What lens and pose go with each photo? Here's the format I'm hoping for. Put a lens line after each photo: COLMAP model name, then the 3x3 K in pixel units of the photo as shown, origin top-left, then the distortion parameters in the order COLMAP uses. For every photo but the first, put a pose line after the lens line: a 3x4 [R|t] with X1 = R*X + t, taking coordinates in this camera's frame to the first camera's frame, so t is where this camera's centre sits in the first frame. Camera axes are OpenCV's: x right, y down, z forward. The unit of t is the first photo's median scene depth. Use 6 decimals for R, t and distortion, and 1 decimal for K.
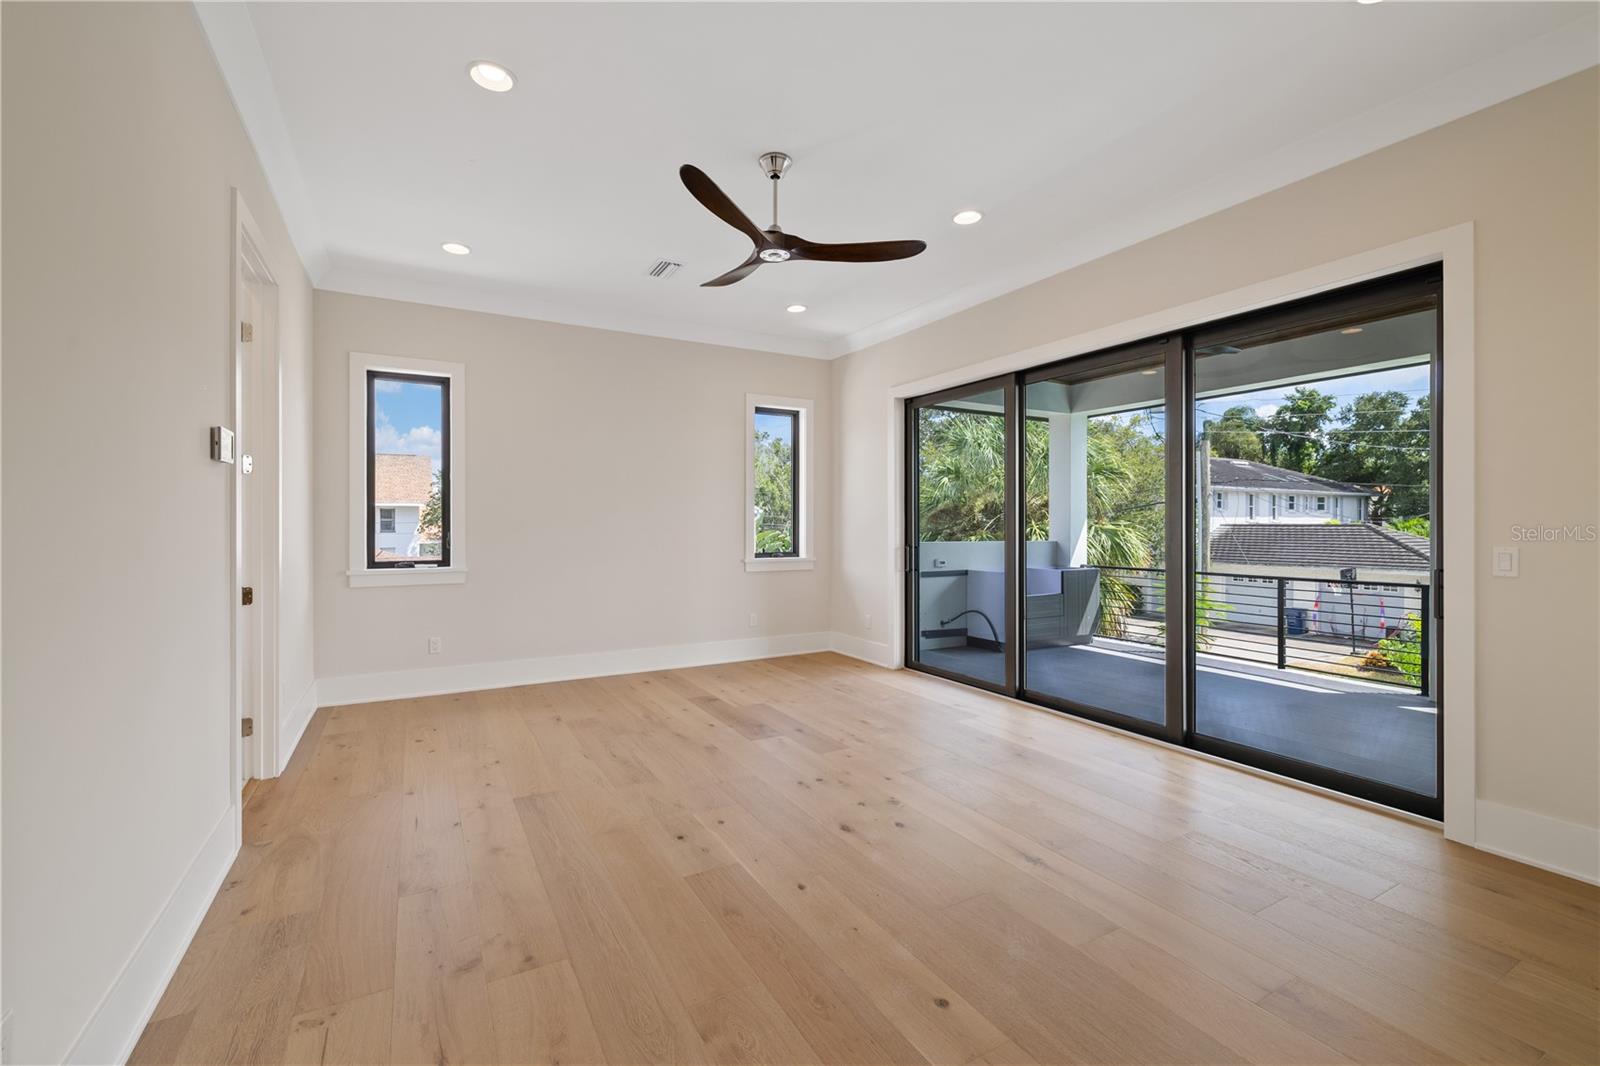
lens RADIAL K [[678.8, 0, 798.7], [0, 678.8, 524.3], [0, 0, 1]] dist [-0.002390, -0.000074]
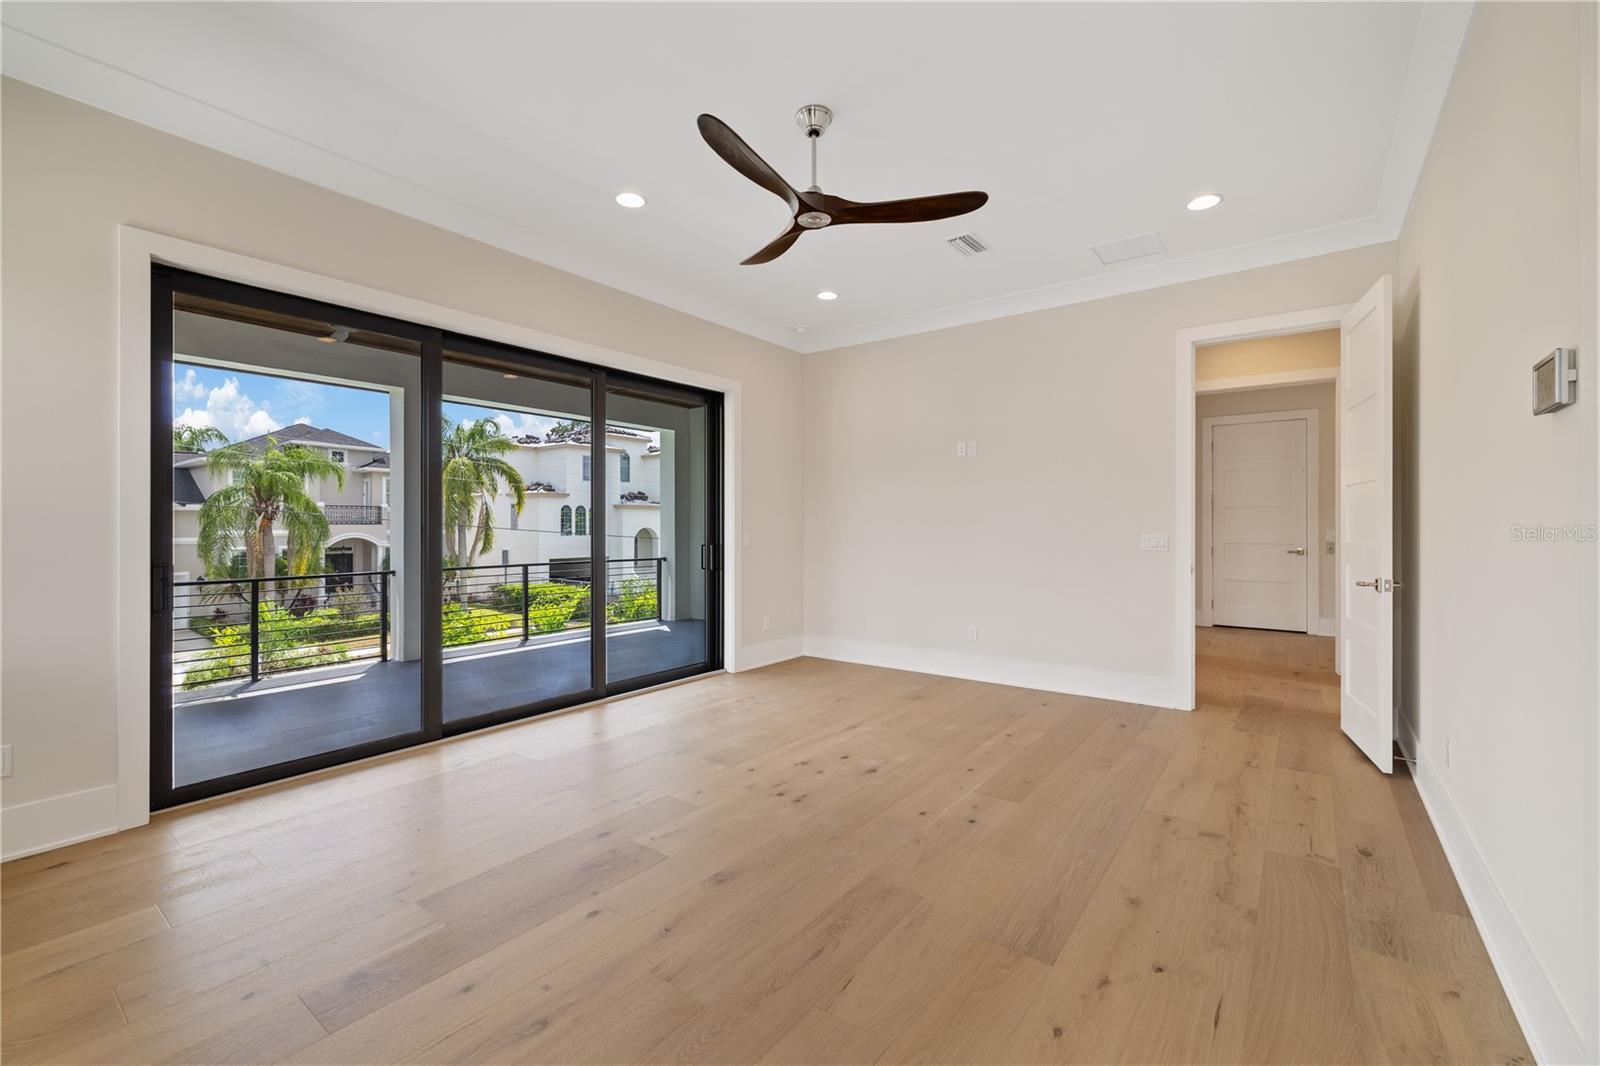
lens RADIAL K [[666.1, 0, 792.7], [0, 666.1, 527.0], [0, 0, 1]] dist [0.001582, -0.000314]
pose [[-0.390784, -0.001999, 0.920480, -0.761413], [0.000004, 0.999998, 0.002173, 0.007526], [-0.920482, 0.000853, -0.390784, 1.251559]]
